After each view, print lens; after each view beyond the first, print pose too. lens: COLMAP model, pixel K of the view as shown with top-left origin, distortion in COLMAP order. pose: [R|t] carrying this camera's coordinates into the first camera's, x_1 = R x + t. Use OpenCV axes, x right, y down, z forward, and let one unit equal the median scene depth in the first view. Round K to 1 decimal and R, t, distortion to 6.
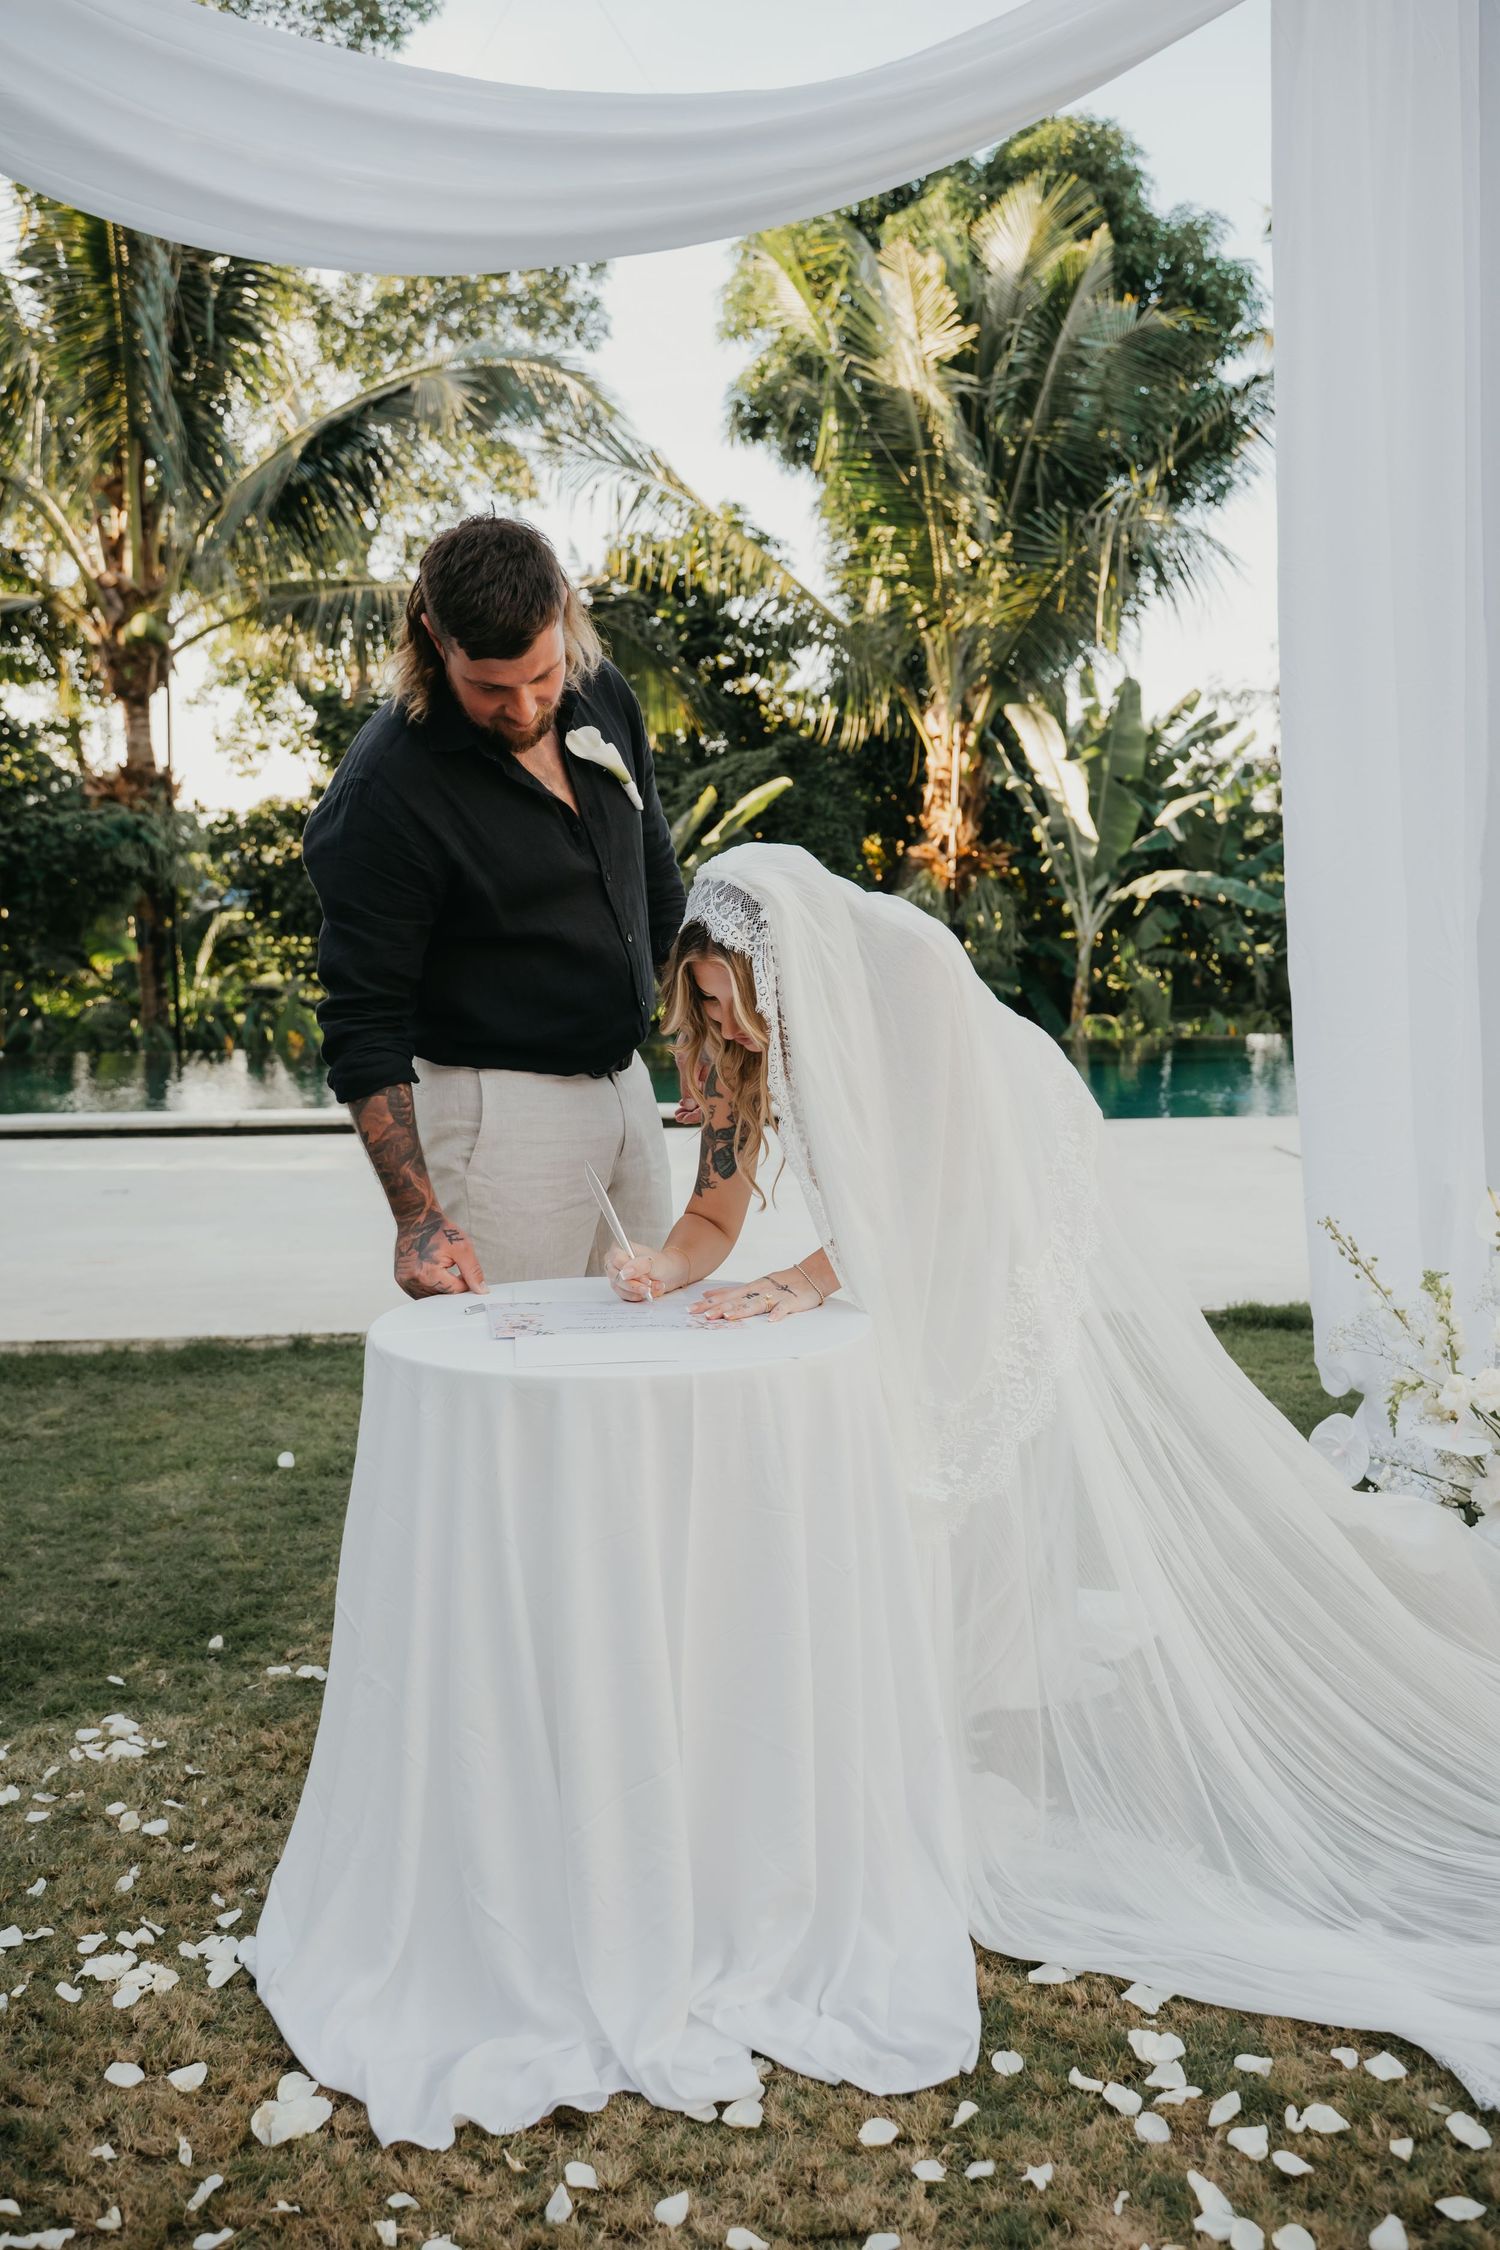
lens RADIAL K [[1851.3, 0, 741.3], [0, 1851.3, 1107.4], [0, 0, 1]] dist [0.003849, 0.002053]
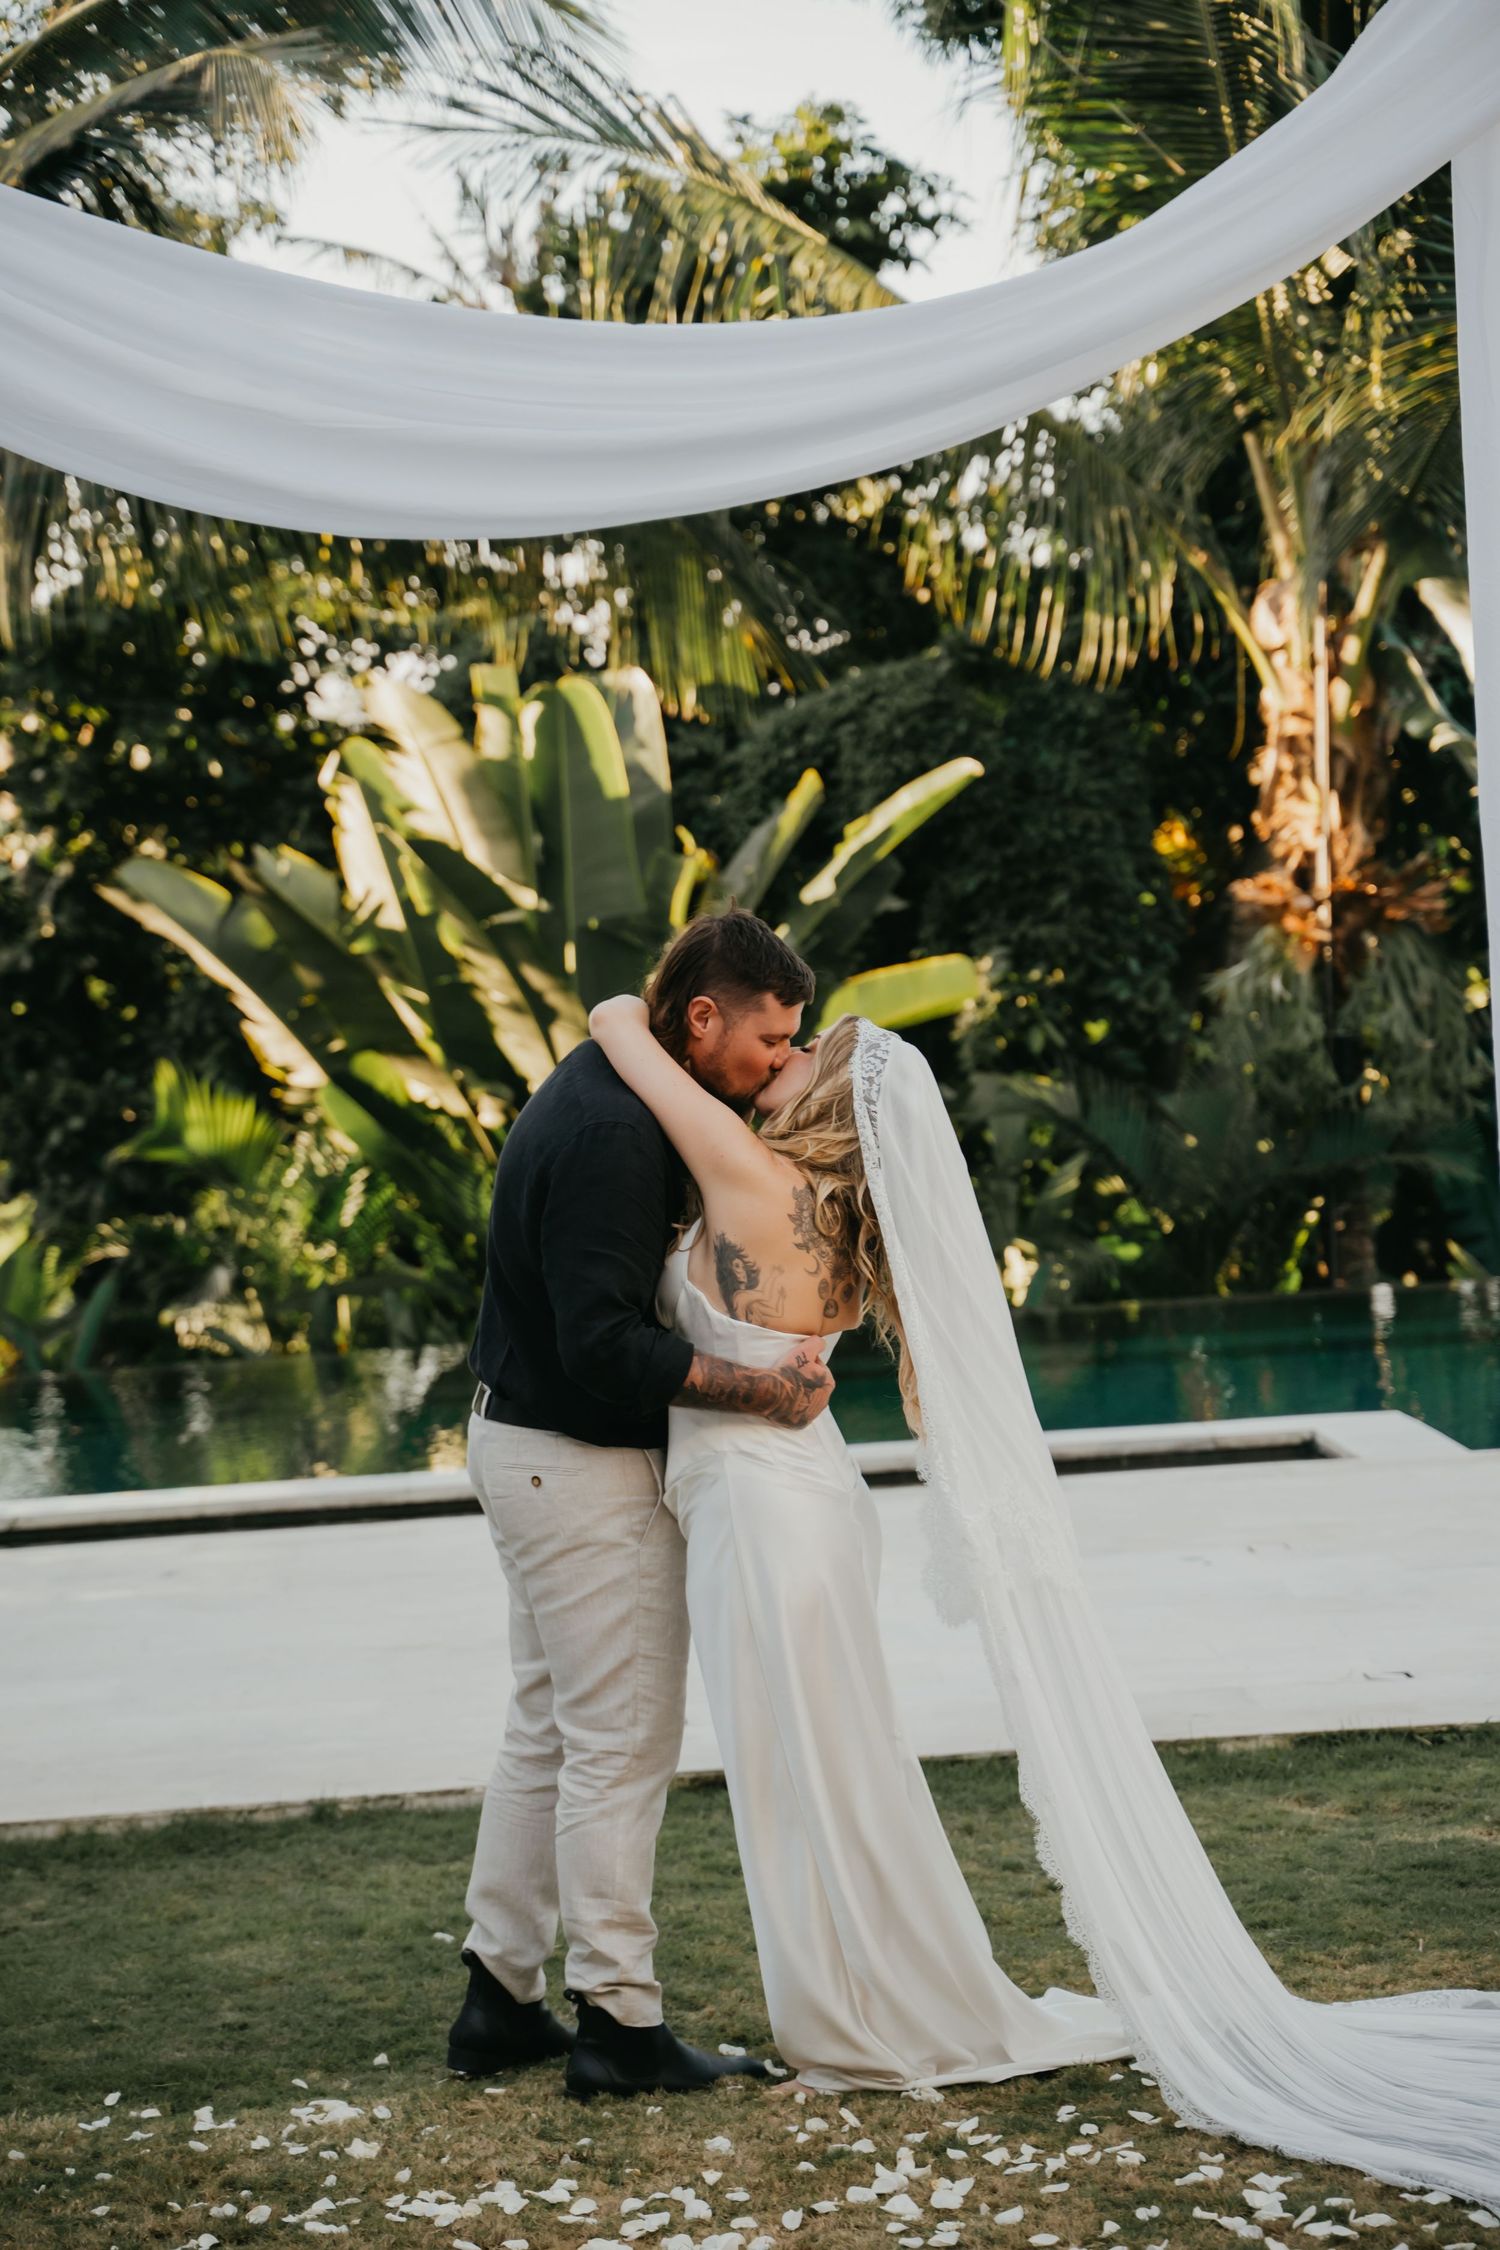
lens RADIAL K [[4701.7, 0, 724.9], [0, 4701.7, 1316.5], [0, 0, 1]] dist [0.104789, 0.000000]
pose [[0.998067, -0.049168, -0.037998, 0.000578], [0.048200, 0.998500, -0.025982, -0.003400], [0.039219, 0.024100, 0.998940, -0.224914]]
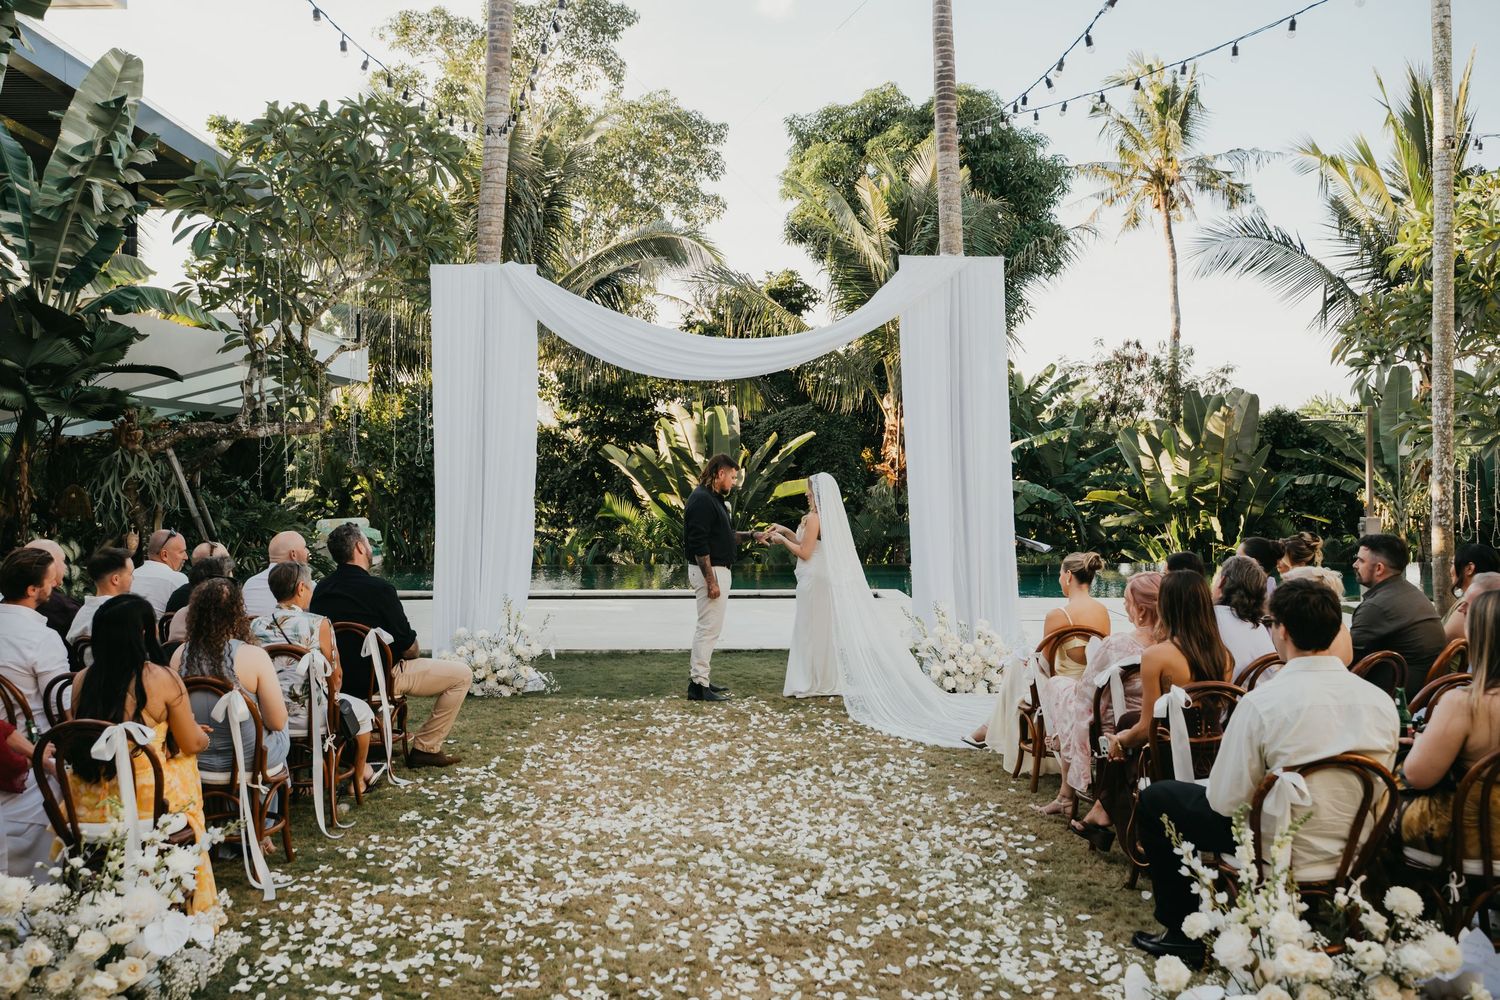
lens RADIAL K [[1245.1, 0, 716.8], [0, 1245.1, 477.9], [0, 0, 1]] dist [0.028474, -0.036435]
pose [[0.997714, 0.007174, -0.067194, 0.012571], [-0.014008, 0.994707, -0.101788, 0.010478], [0.066108, 0.102497, 0.992534, -0.331736]]
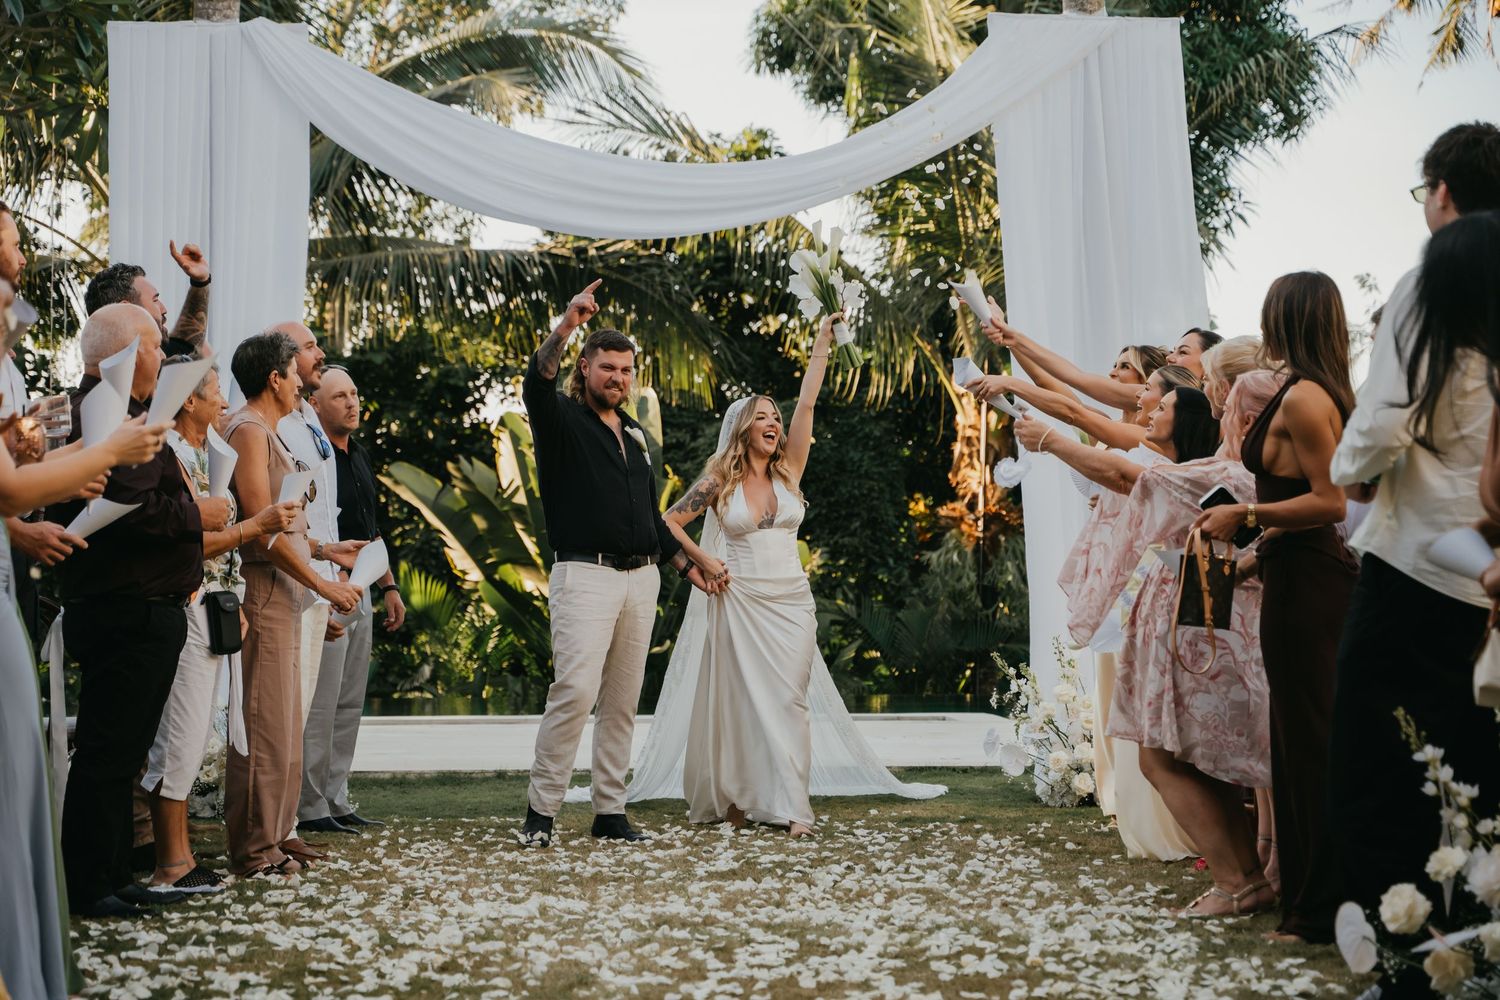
lens RADIAL K [[2667.1, 0, 732.8], [0, 2667.1, 536.0], [0, 0, 1]] dist [0.016995, 0.000000]
pose [[0.999871, 0.004914, -0.015308, 0.005331], [-0.006855, 0.991569, -0.129397, 0.058913], [0.014543, 0.129485, 0.991475, -0.401174]]
